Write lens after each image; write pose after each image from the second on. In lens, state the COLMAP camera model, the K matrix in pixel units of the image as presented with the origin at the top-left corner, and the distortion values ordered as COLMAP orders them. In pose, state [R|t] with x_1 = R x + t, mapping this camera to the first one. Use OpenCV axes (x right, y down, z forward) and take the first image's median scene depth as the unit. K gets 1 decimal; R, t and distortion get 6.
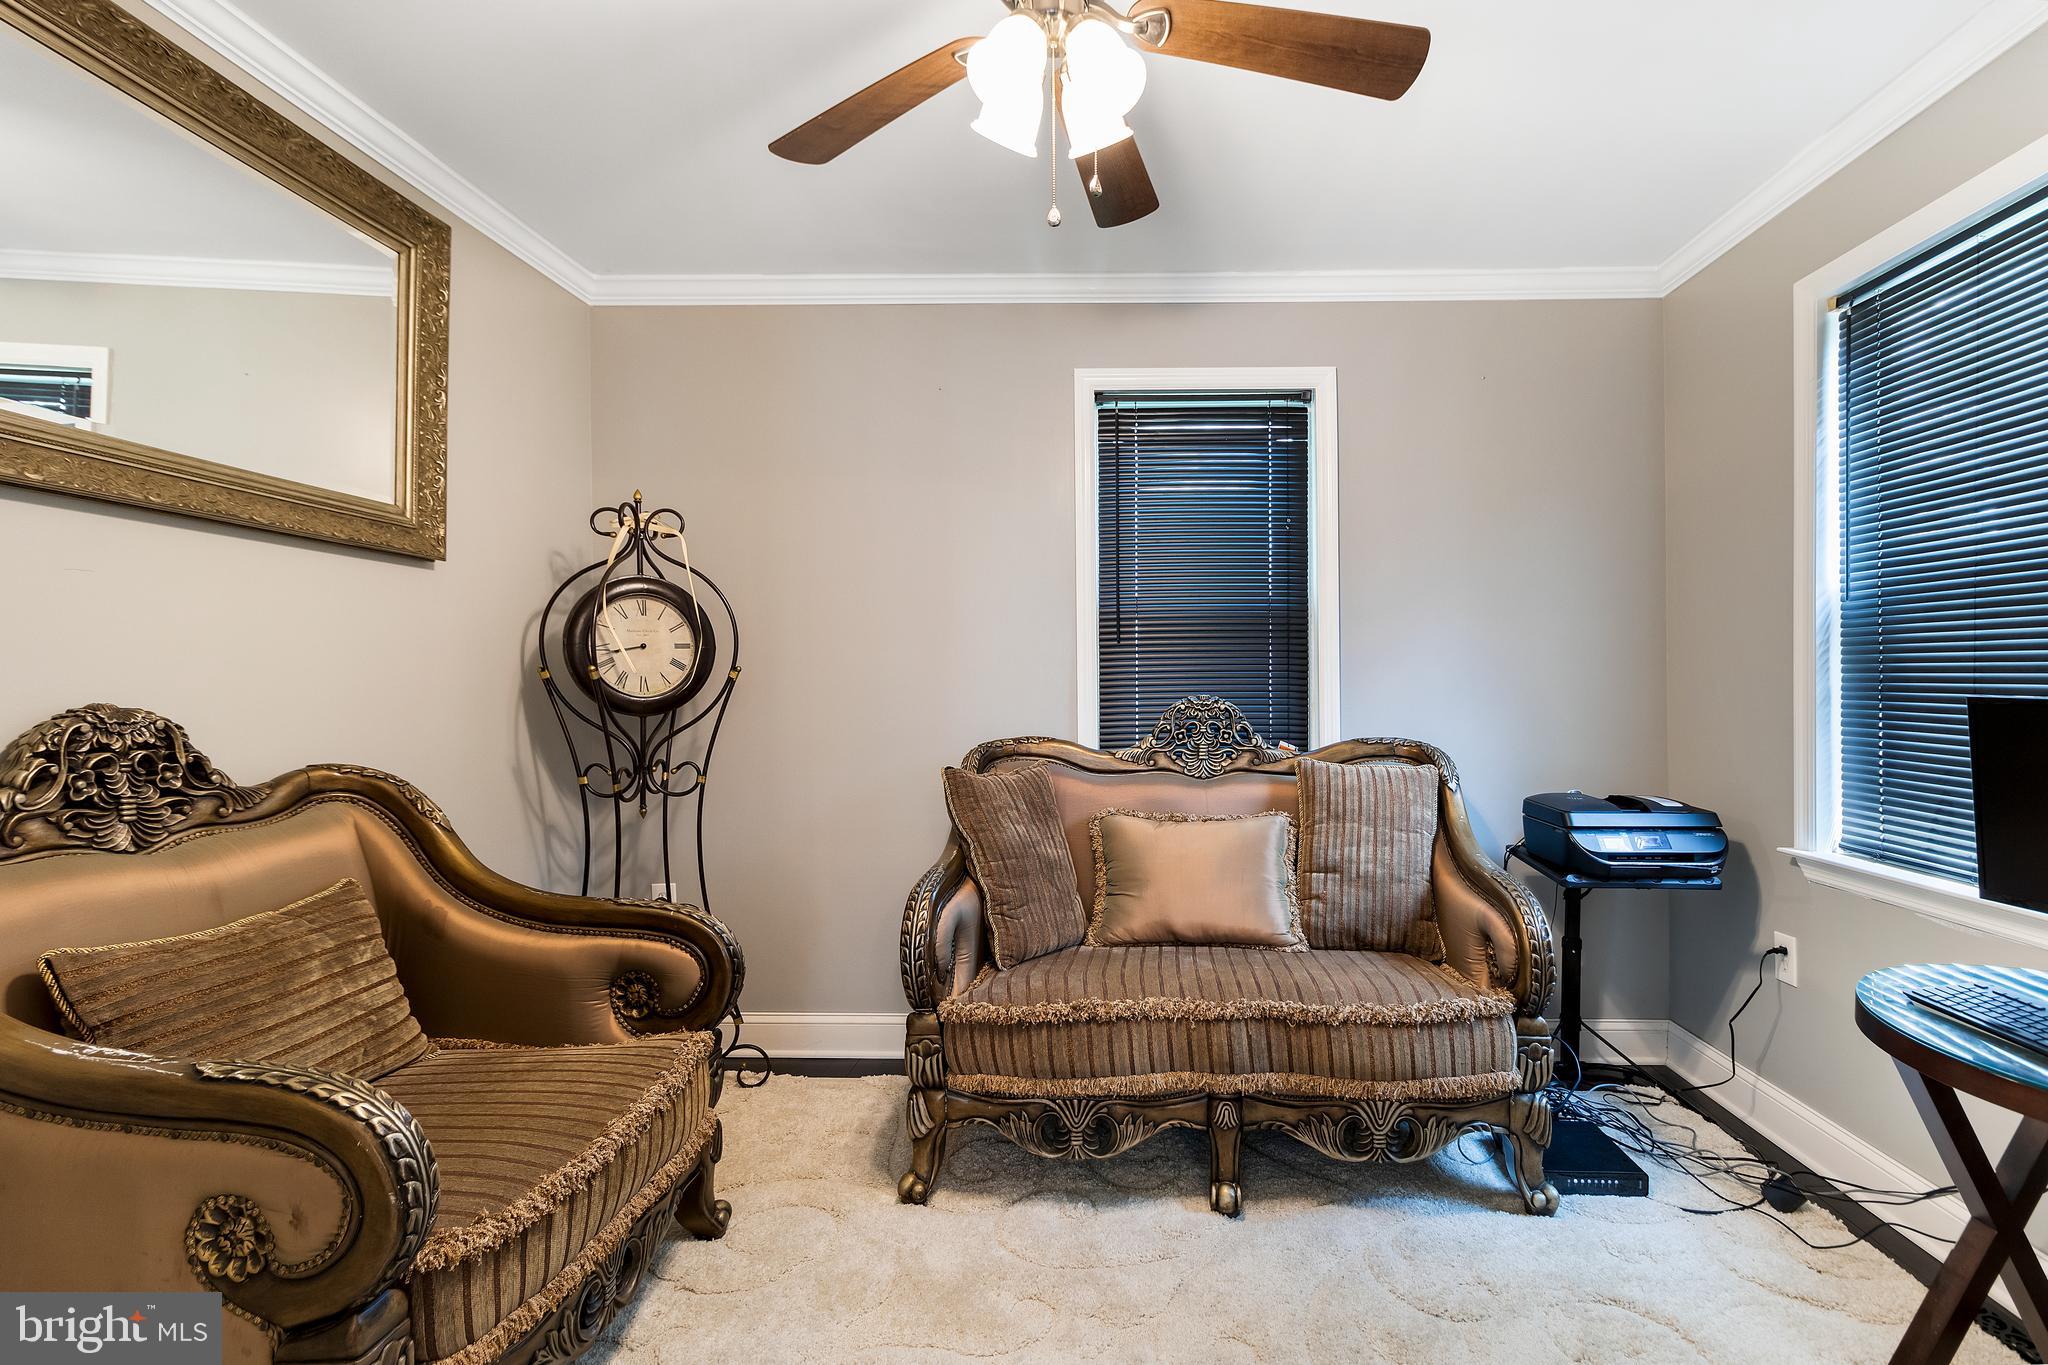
lens RADIAL K [[989.5, 0, 1116.3], [0, 989.5, 665.7], [0, 0, 1]] dist [0.002214, 0.000830]
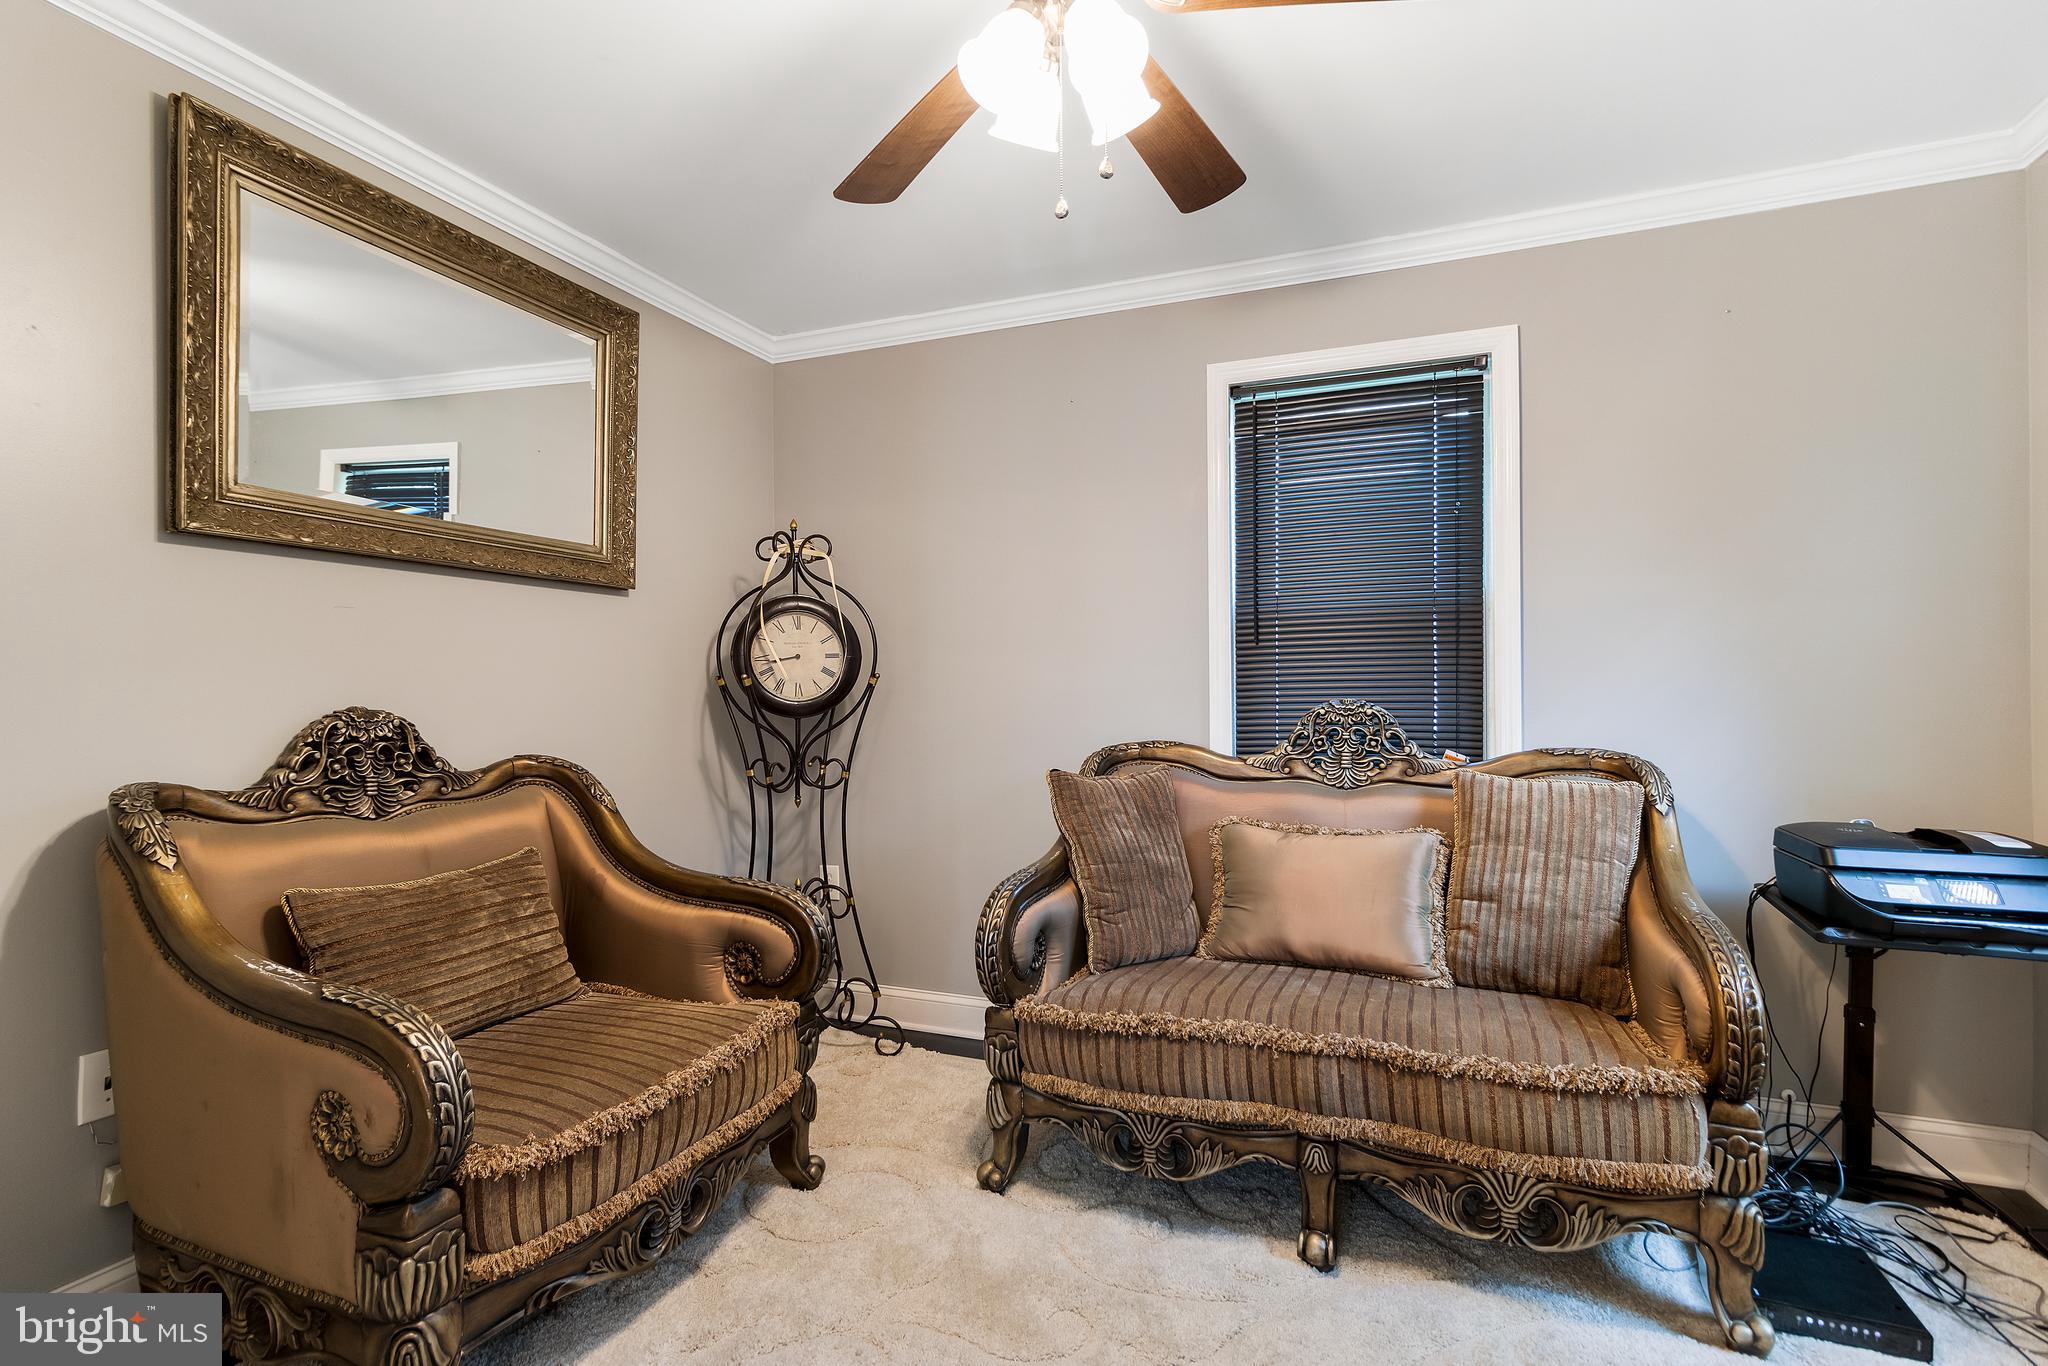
lens RADIAL K [[944.9, 0, 1035.7], [0, 944.9, 675.5], [0, 0, 1]] dist [0.003043, -0.000017]
pose [[0.931421, -0.009674, -0.363815, 0.195926], [0.011784, 0.999924, 0.003579, 0.001607], [0.363753, -0.007621, 0.931464, 0.096833]]
